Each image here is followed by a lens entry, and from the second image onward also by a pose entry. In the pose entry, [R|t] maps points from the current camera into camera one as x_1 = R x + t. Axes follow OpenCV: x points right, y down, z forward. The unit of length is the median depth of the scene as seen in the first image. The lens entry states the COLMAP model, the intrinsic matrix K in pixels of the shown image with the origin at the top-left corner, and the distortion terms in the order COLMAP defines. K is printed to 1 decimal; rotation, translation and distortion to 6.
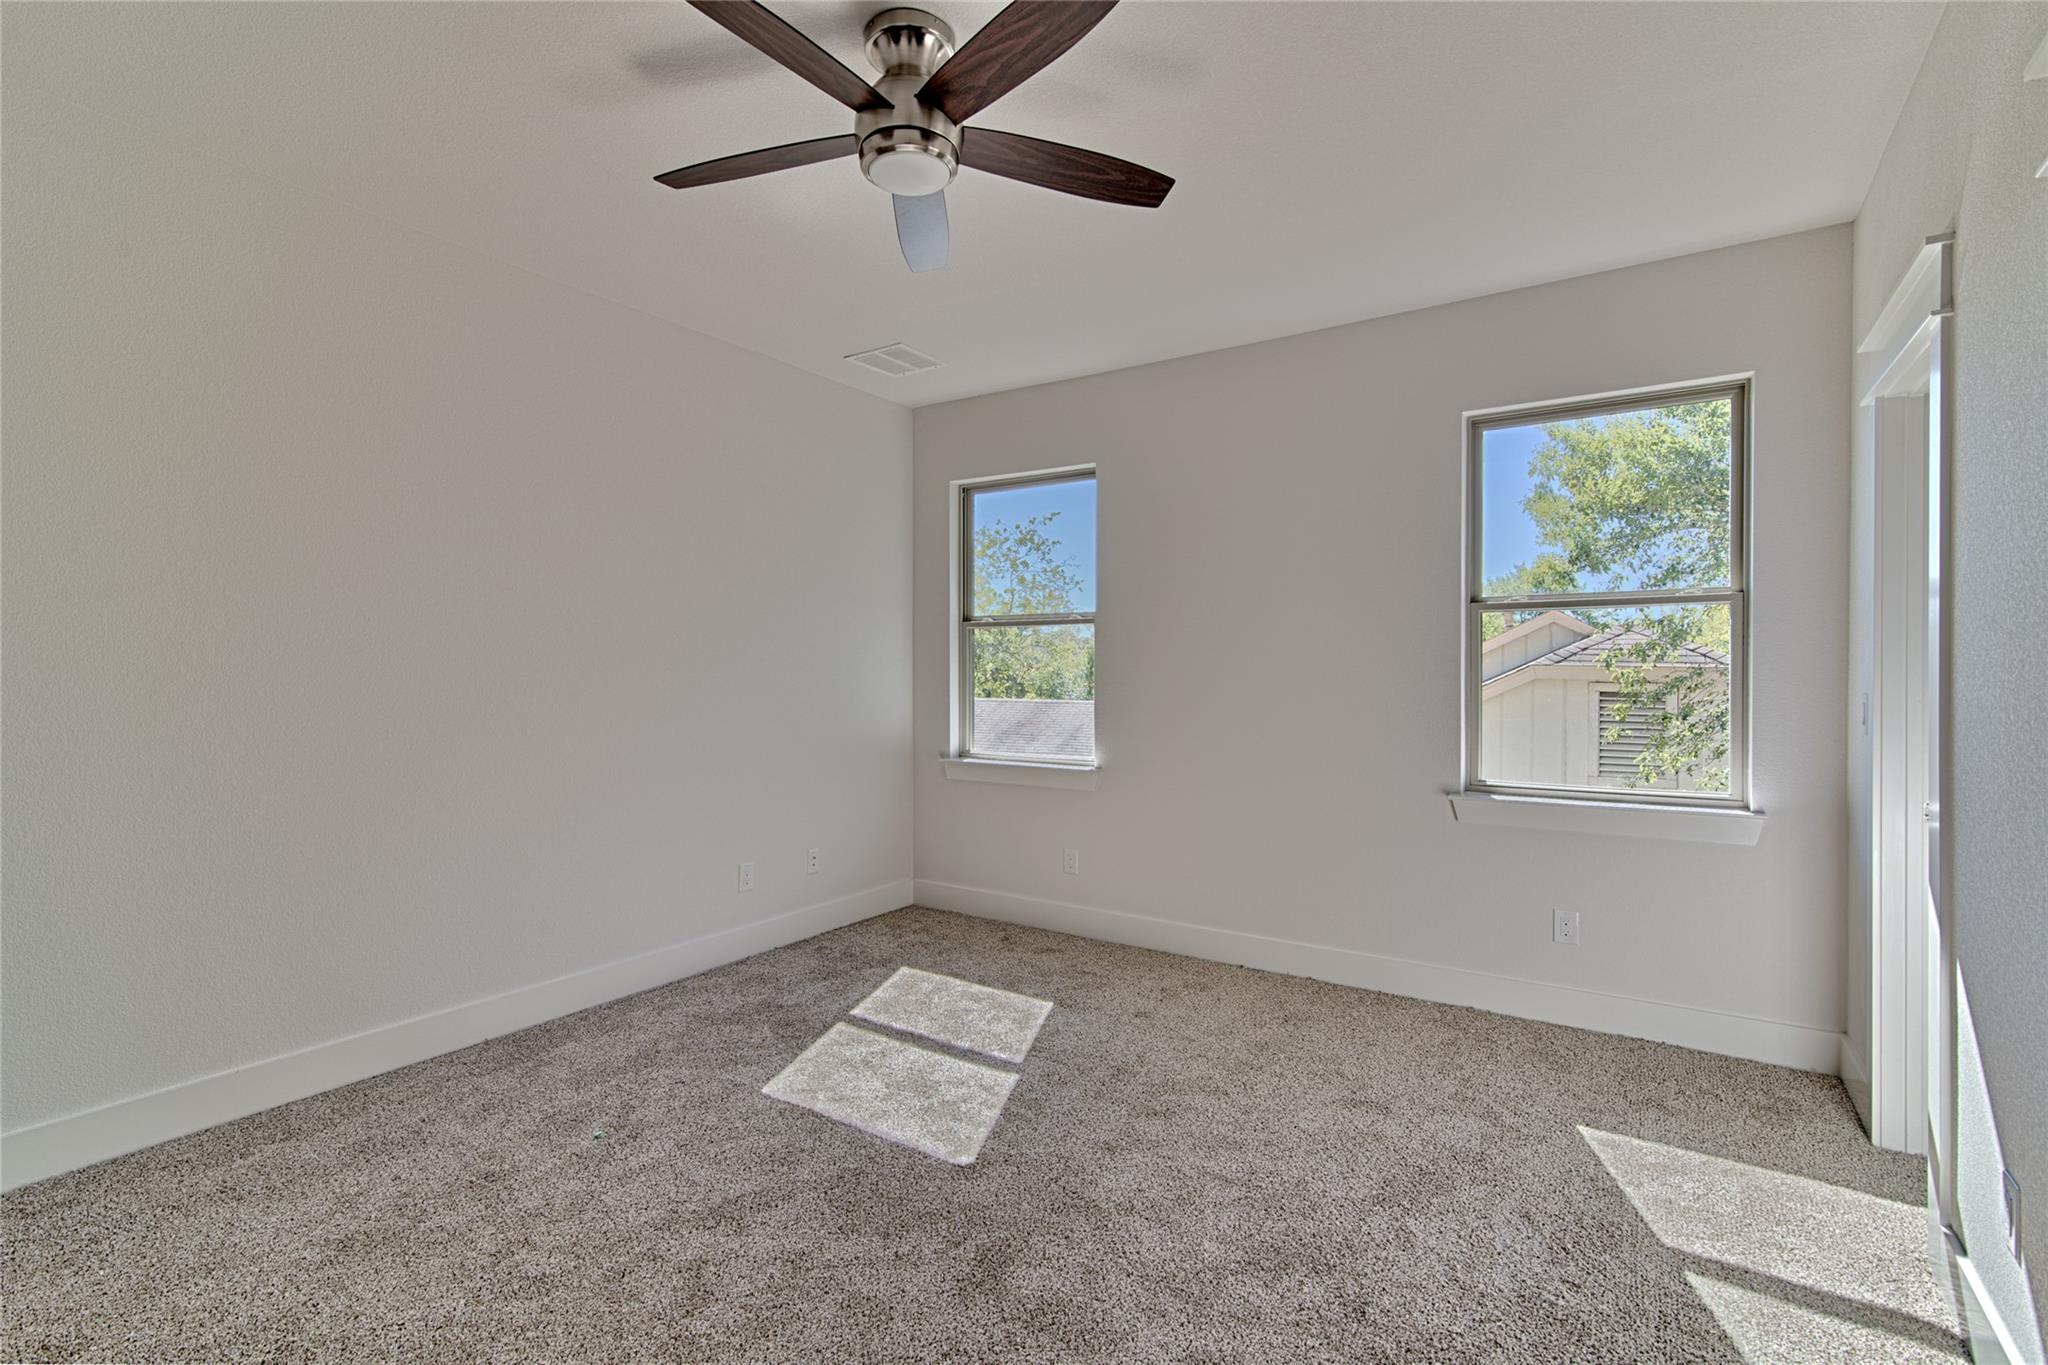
lens RADIAL K [[964.9, 0, 1028.1], [0, 964.9, 666.0], [0, 0, 1]] dist [0.003816, 0.000886]
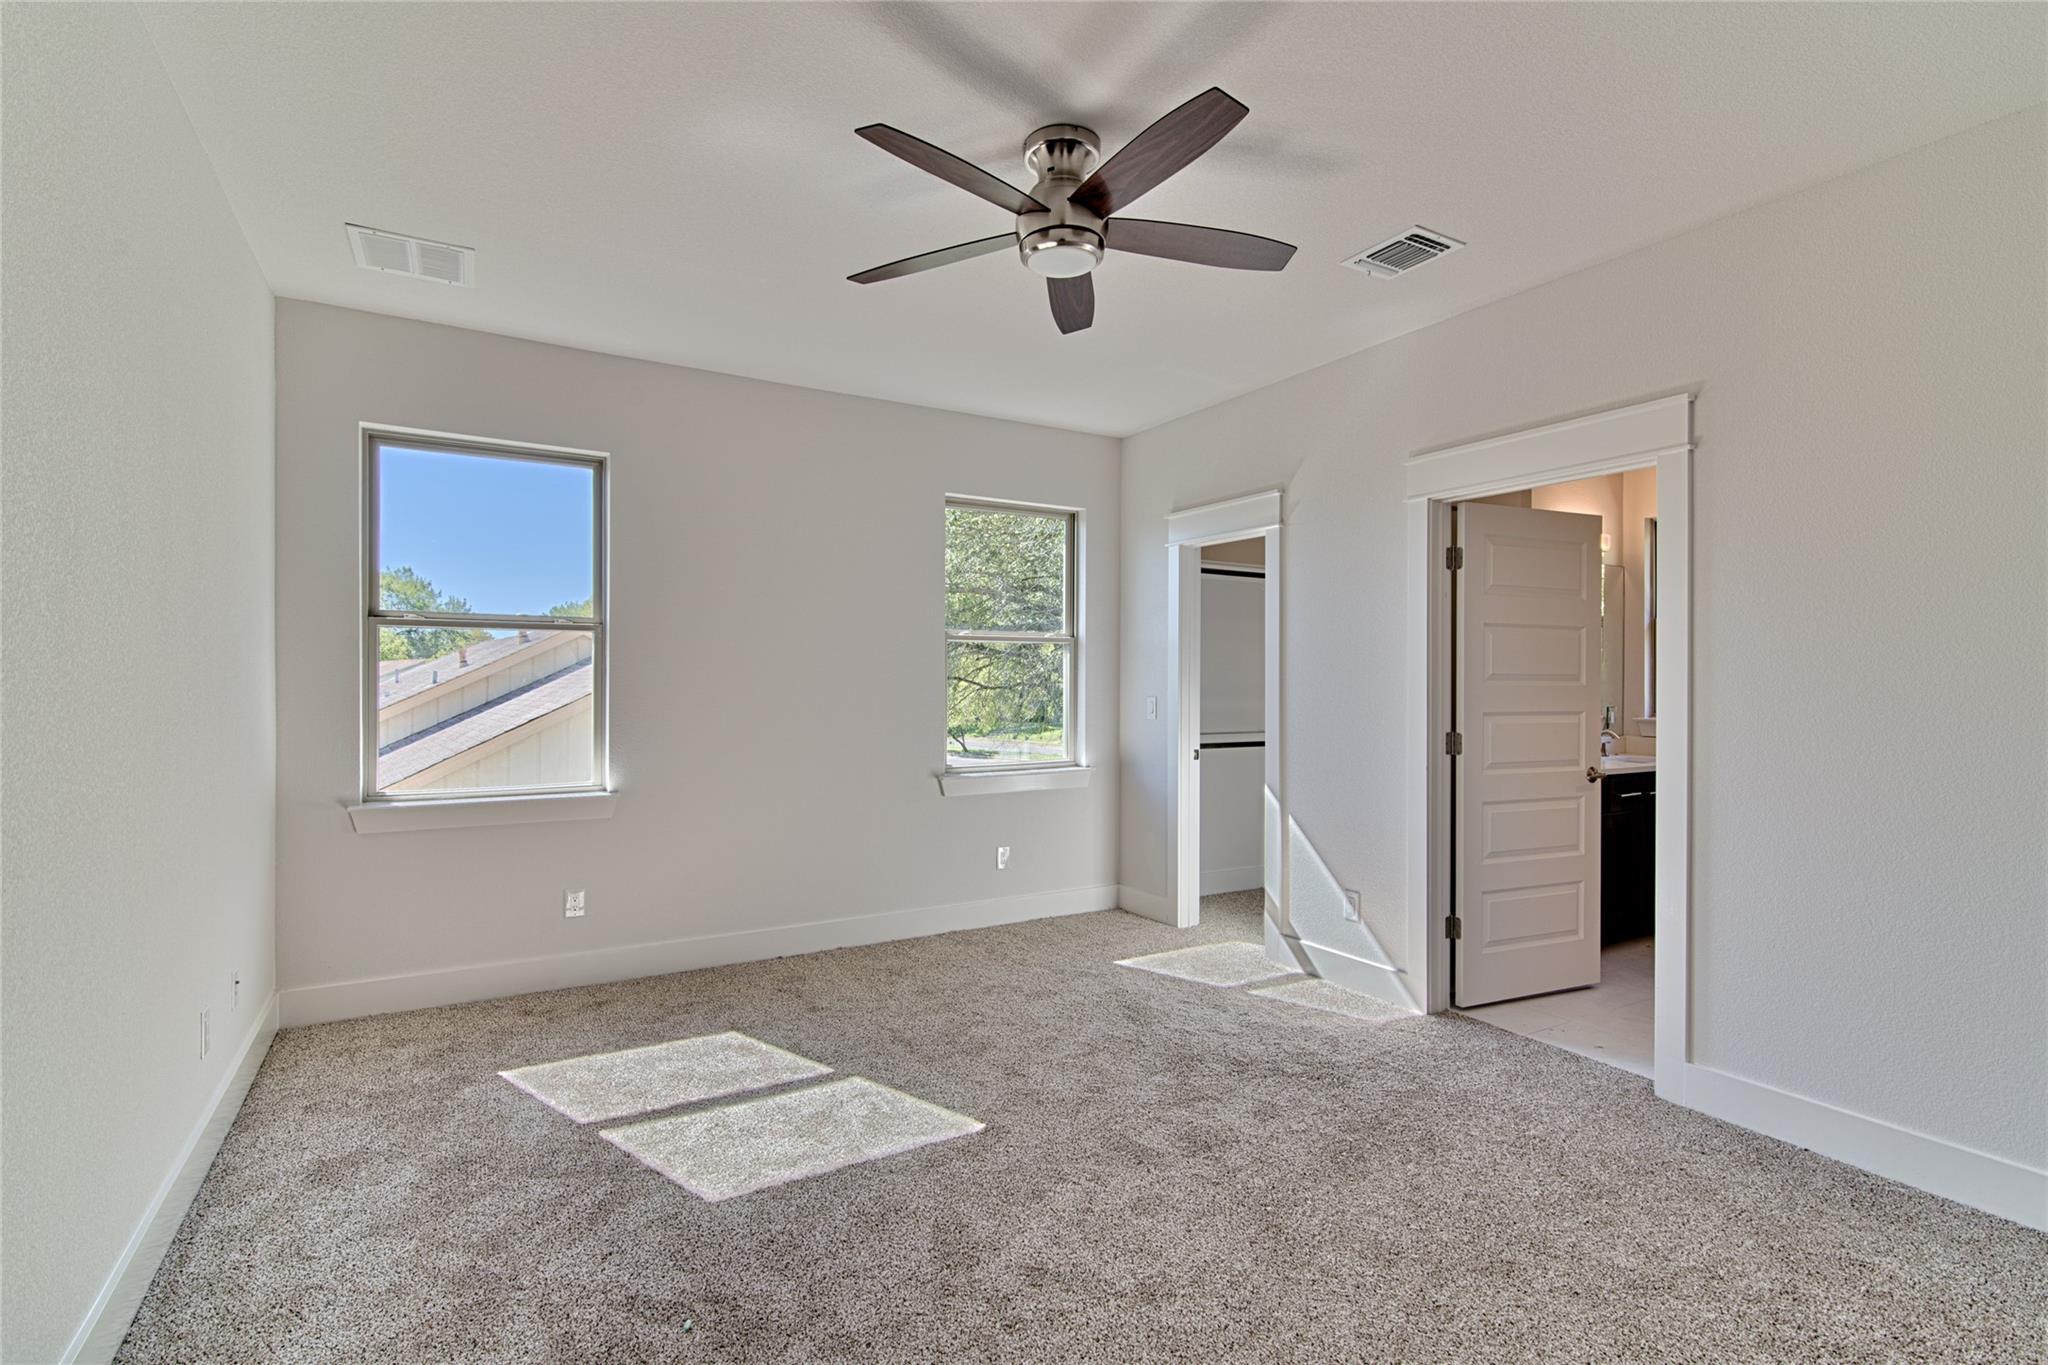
lens RADIAL K [[964.9, 0, 1037.8], [0, 964.9, 692.3], [0, 0, 1]] dist [0.003816, 0.000886]
pose [[0.420114, -0.015660, 0.907336, -0.729498], [-0.008227, 0.999744, 0.021064, -0.013043], [-0.907434, -0.016314, 0.419878, 0.329240]]
